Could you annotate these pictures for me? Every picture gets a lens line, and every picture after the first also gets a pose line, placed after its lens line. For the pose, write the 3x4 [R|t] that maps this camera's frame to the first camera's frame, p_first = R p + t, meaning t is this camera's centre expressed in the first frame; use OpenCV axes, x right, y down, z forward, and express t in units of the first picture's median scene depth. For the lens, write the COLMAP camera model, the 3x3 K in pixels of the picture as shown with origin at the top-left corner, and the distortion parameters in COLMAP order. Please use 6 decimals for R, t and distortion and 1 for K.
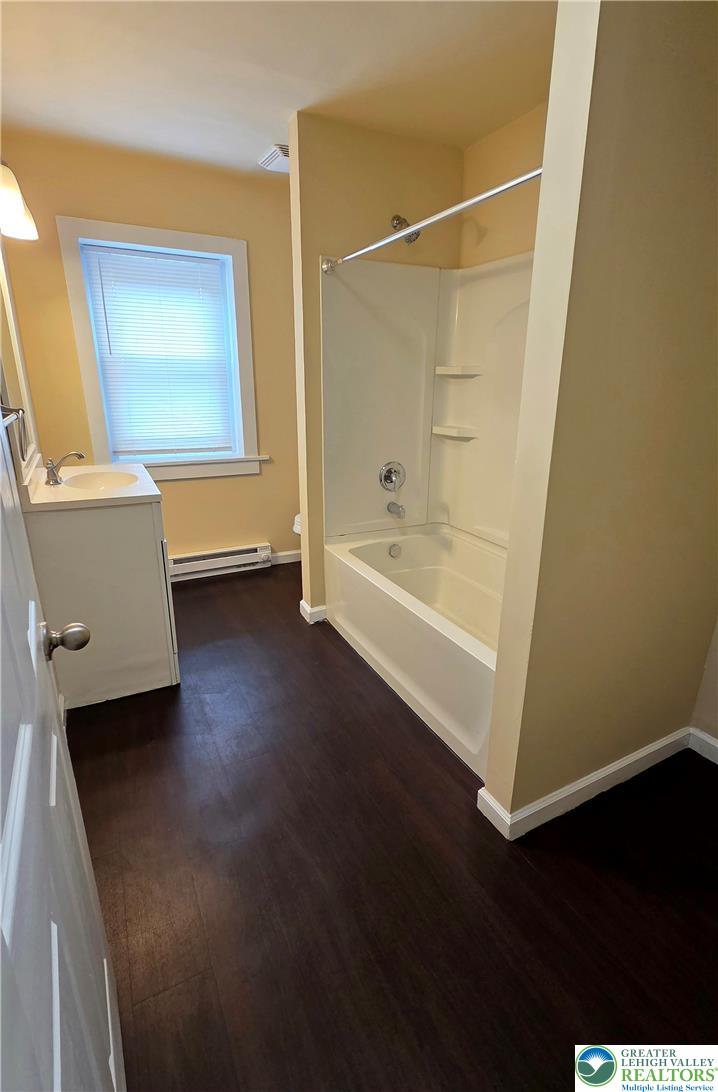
lens RADIAL K [[521.3, 0, 359.0], [0, 521.3, 546.0], [0, 0, 1]] dist [0.000538, -0.000172]
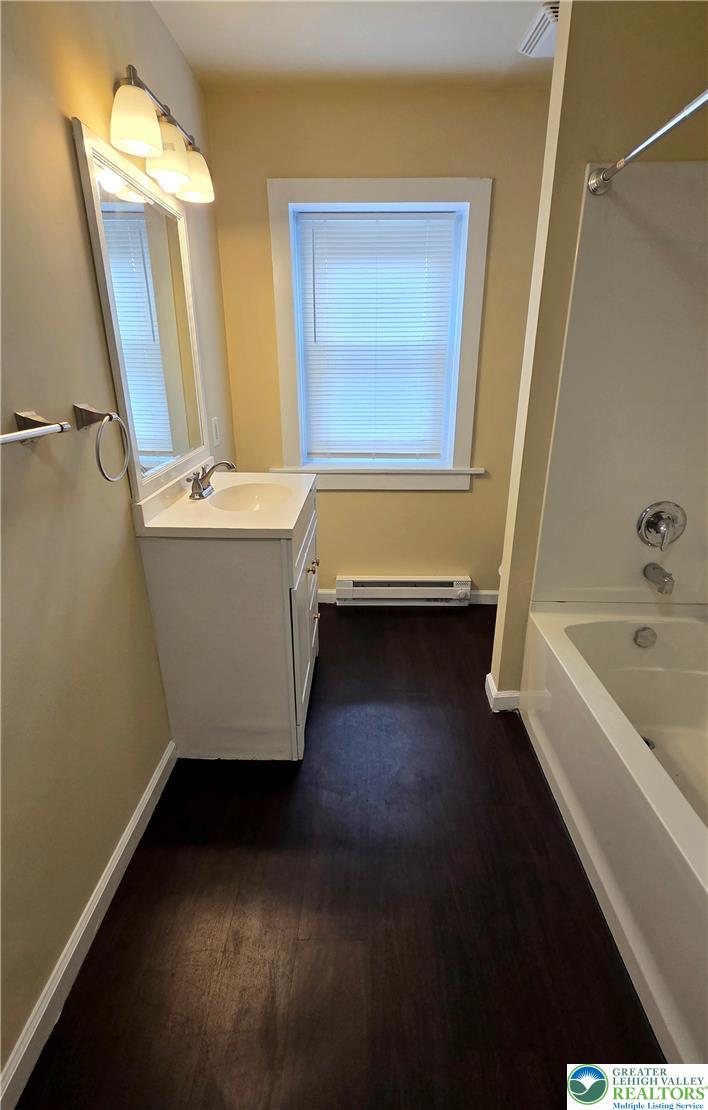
lens RADIAL K [[504.9, 0, 354.0], [0, 504.9, 555.0], [0, 0, 1]] dist [-0.000263, -0.000246]
pose [[0.876497, 0.156322, -0.455319, 0.022134], [-0.134272, 0.987660, 0.080611, -0.094489], [0.462302, -0.009519, 0.886671, 0.284314]]
